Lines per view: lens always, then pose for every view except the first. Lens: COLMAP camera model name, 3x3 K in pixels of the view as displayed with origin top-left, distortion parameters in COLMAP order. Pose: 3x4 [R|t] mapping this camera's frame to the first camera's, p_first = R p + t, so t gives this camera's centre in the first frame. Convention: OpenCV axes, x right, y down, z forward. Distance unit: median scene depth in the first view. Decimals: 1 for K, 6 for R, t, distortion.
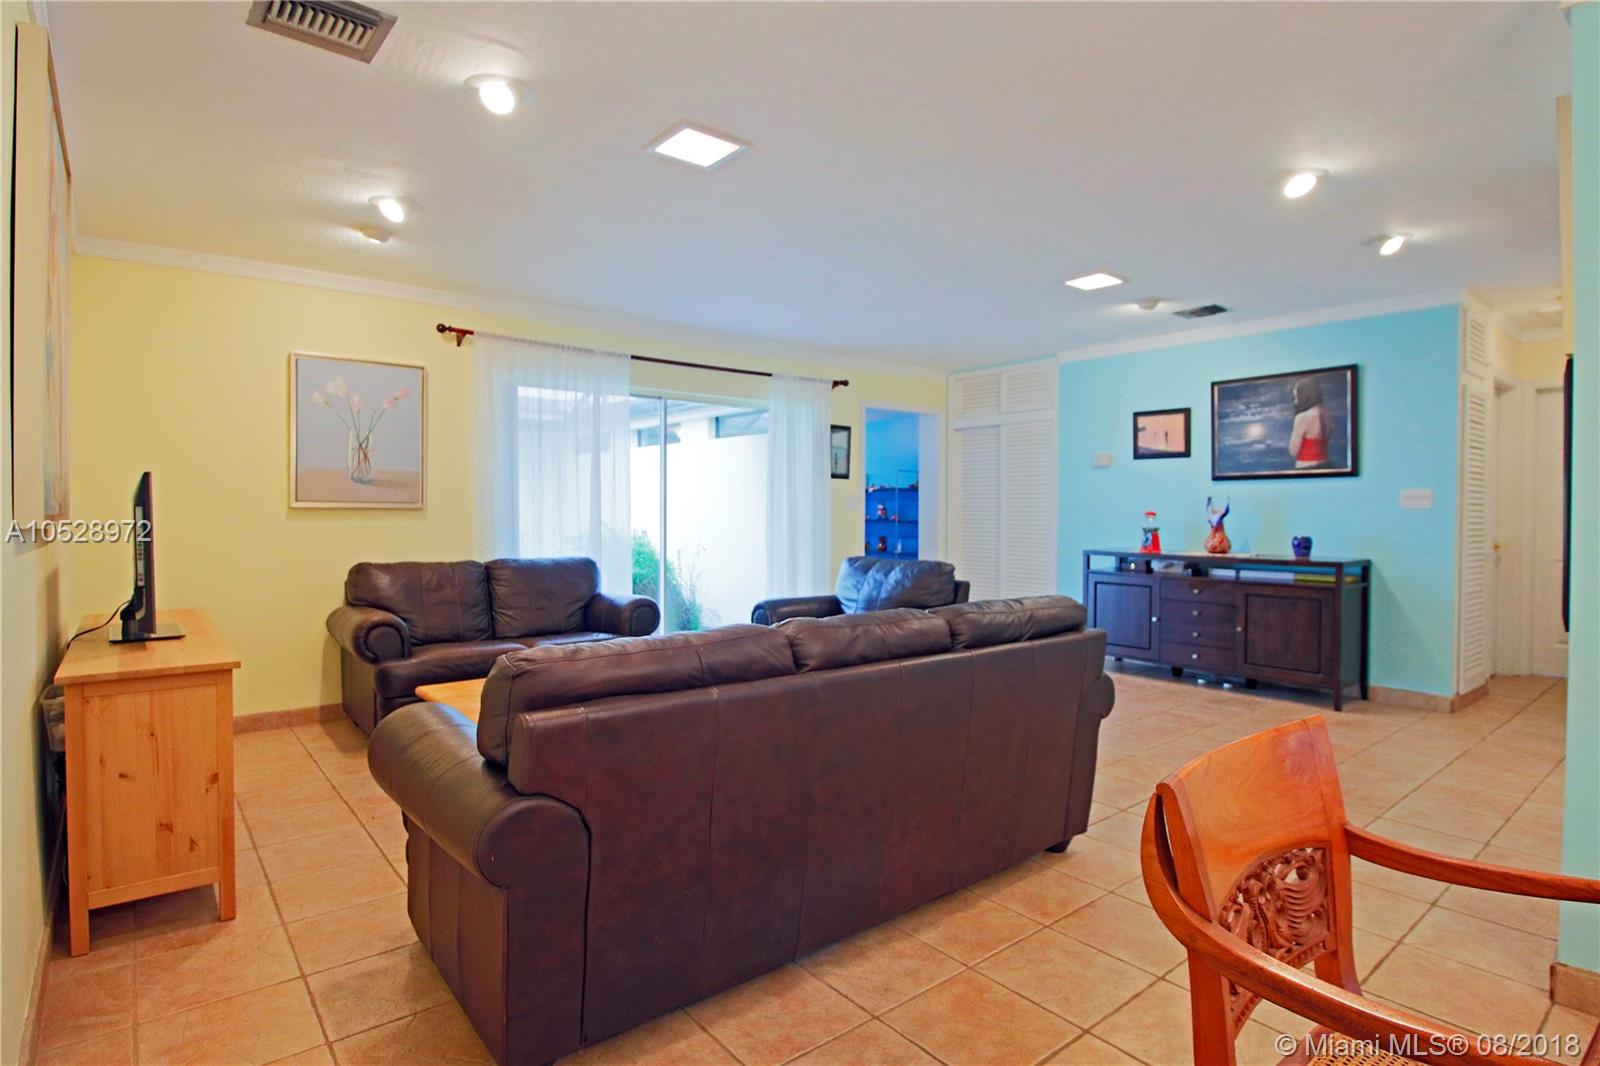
lens RADIAL K [[825.7, 0, 805.8], [0, 825.7, 517.1], [0, 0, 1]] dist [-0.005232, -0.001074]
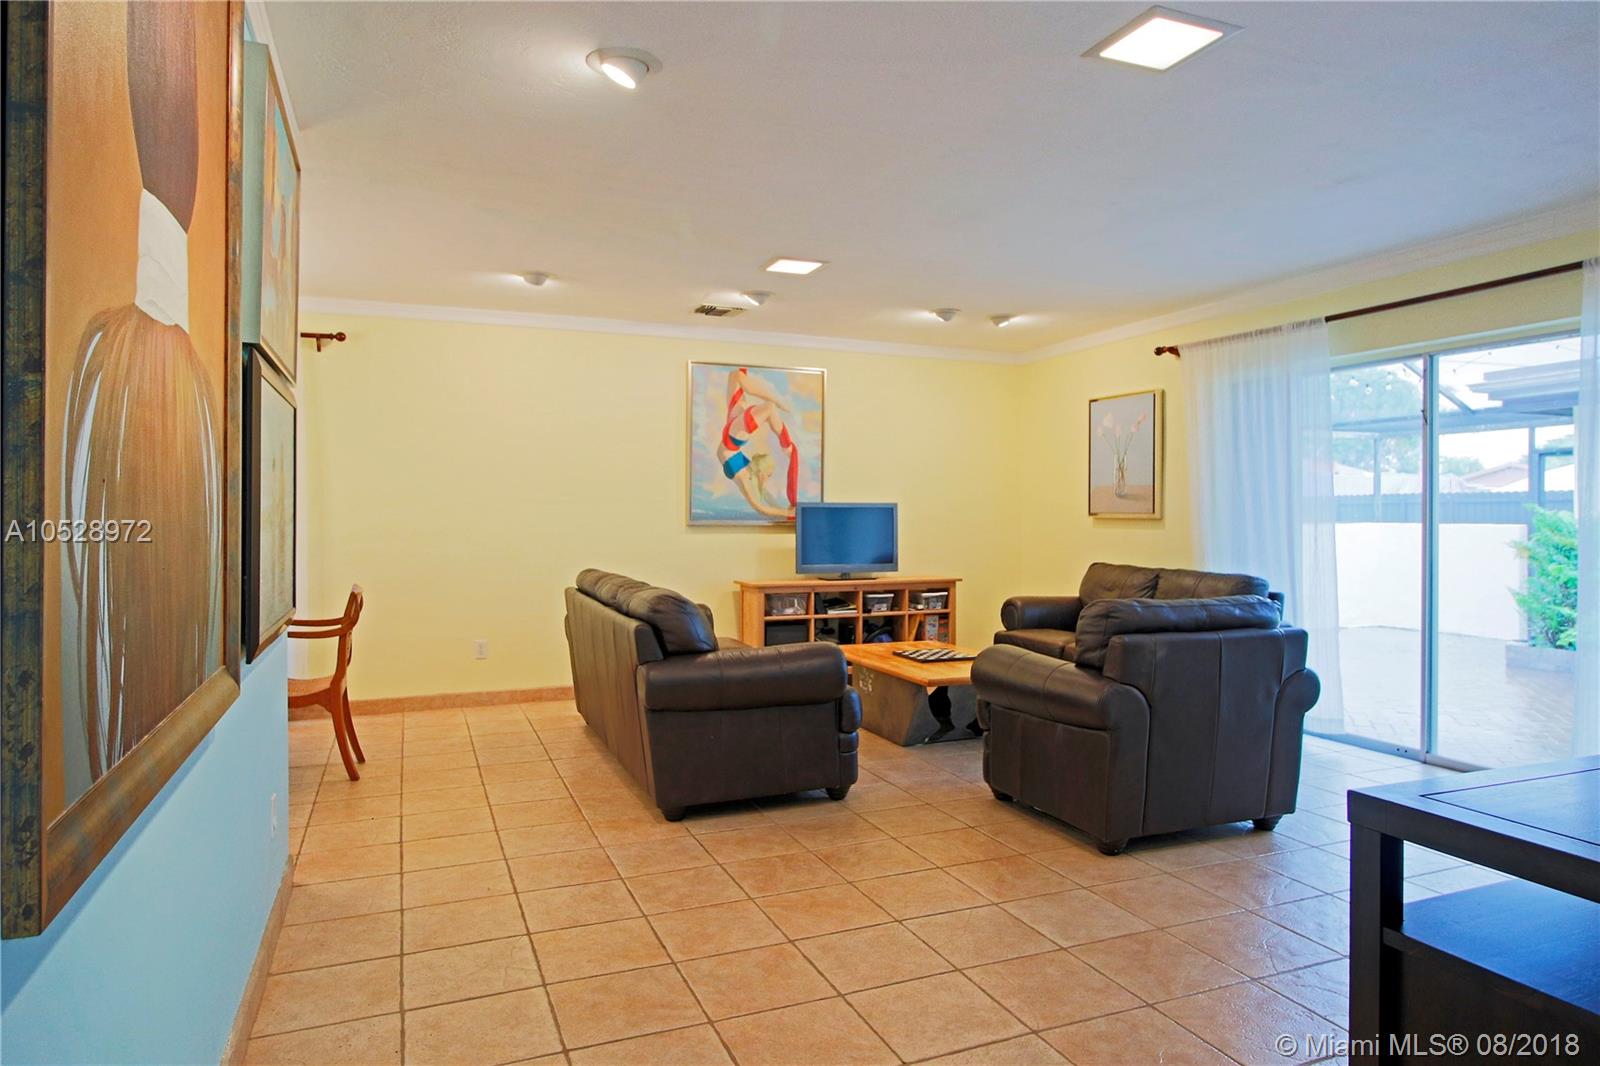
lens RADIAL K [[971.5, 0, 801.5], [0, 971.5, 513.6], [0, 0, 1]] dist [0.000069, -0.000031]
pose [[-0.295994, -0.003095, -0.955185, 0.934311], [-0.010379, 0.999946, -0.000023, -0.012869], [0.955133, 0.009907, -0.296011, 0.961472]]
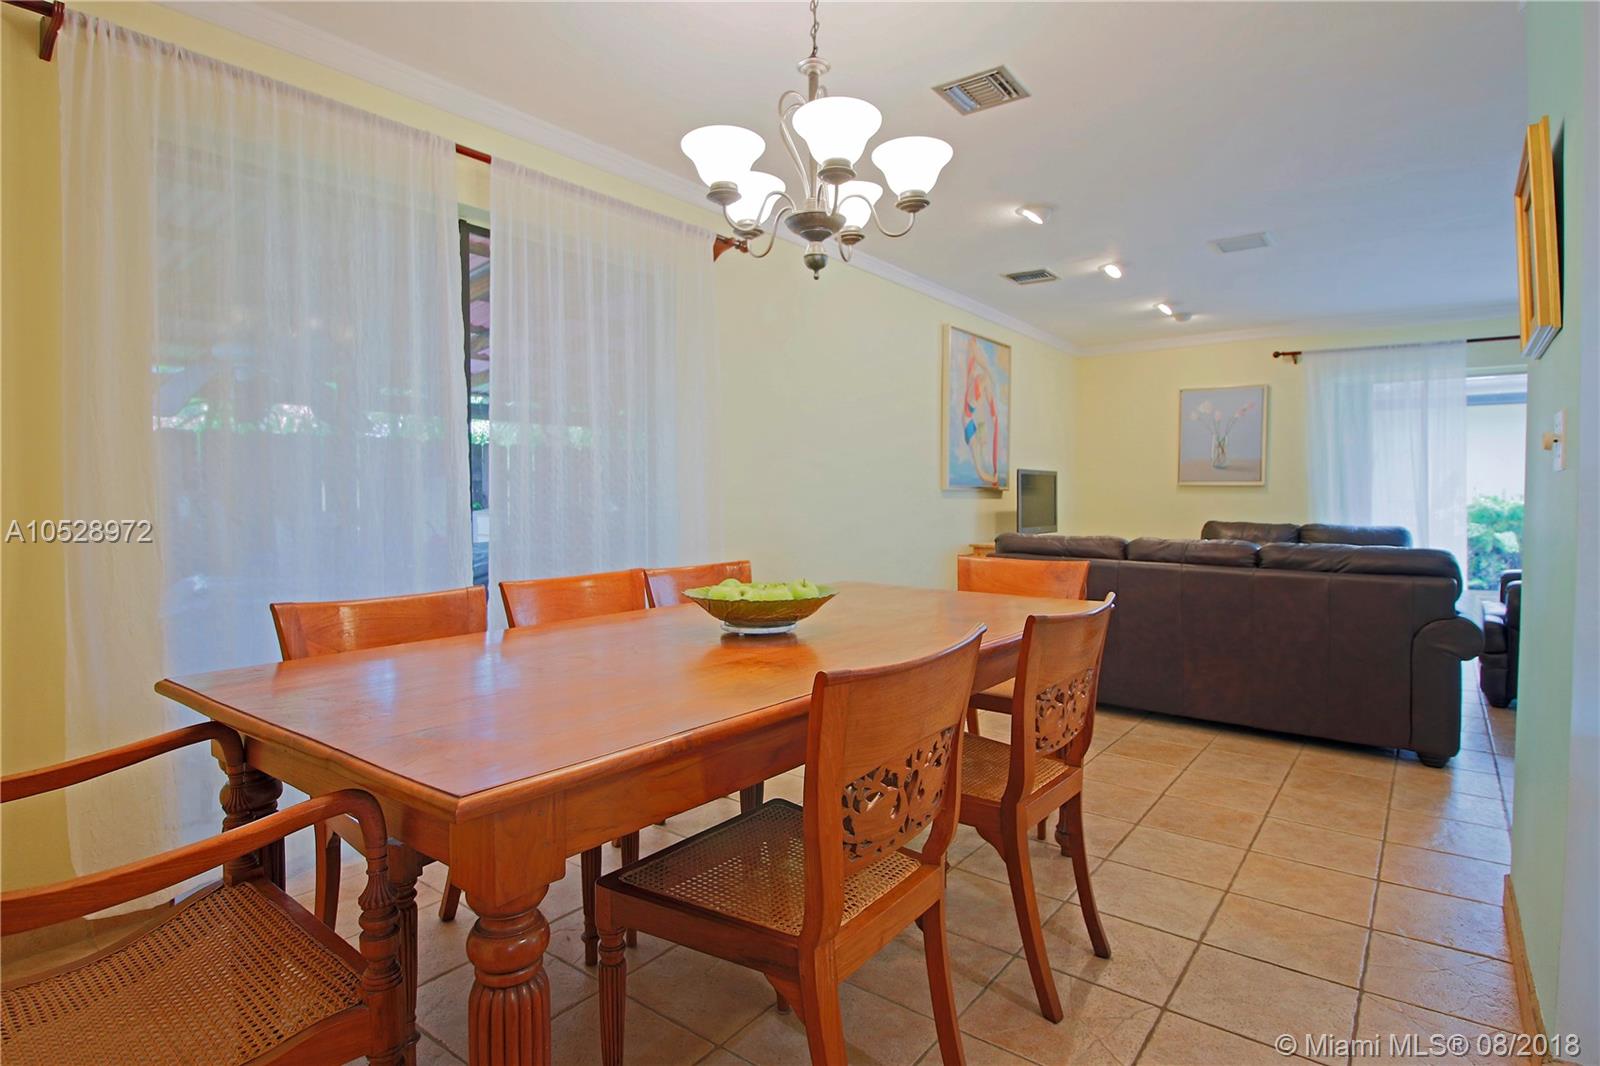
lens RADIAL K [[825.7, 0, 805.8], [0, 825.7, 517.1], [0, 0, 1]] dist [-0.005232, -0.001074]
pose [[0.220545, 0.024532, -0.975068, 0.764617], [-0.010212, 0.999687, 0.022842, 0.020703], [0.975323, 0.004920, 0.220727, -0.077369]]
